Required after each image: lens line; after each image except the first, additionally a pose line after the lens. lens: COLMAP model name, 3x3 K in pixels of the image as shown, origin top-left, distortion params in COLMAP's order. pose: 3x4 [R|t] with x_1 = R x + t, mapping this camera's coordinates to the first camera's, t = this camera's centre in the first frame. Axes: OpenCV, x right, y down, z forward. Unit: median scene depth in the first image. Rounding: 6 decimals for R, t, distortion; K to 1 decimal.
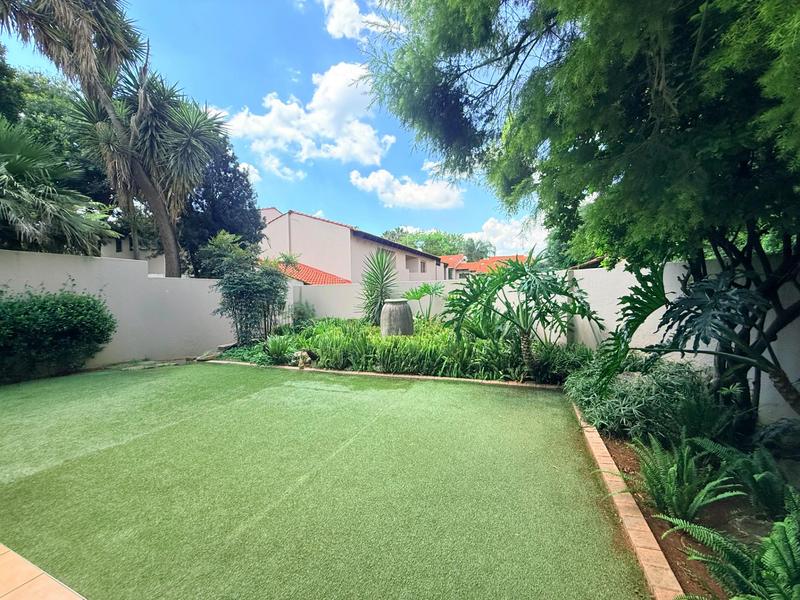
lens RADIAL K [[320.3, 0, 398.0], [0, 320.3, 301.4], [0, 0, 1]] dist [0.001228, 0.000098]
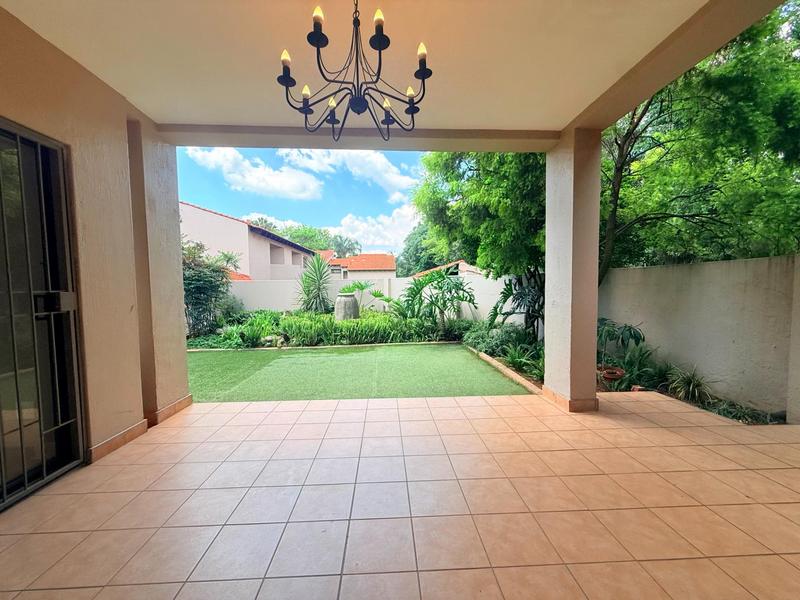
lens RADIAL K [[320.3, 0, 401.1], [0, 320.3, 304.0], [0, 0, 1]] dist [0.001228, 0.000098]
pose [[0.901677, -0.019569, 0.431967, -0.447947], [0.007588, 0.999538, 0.029442, 0.000526], [-0.432343, -0.023270, 0.901409, -0.385889]]
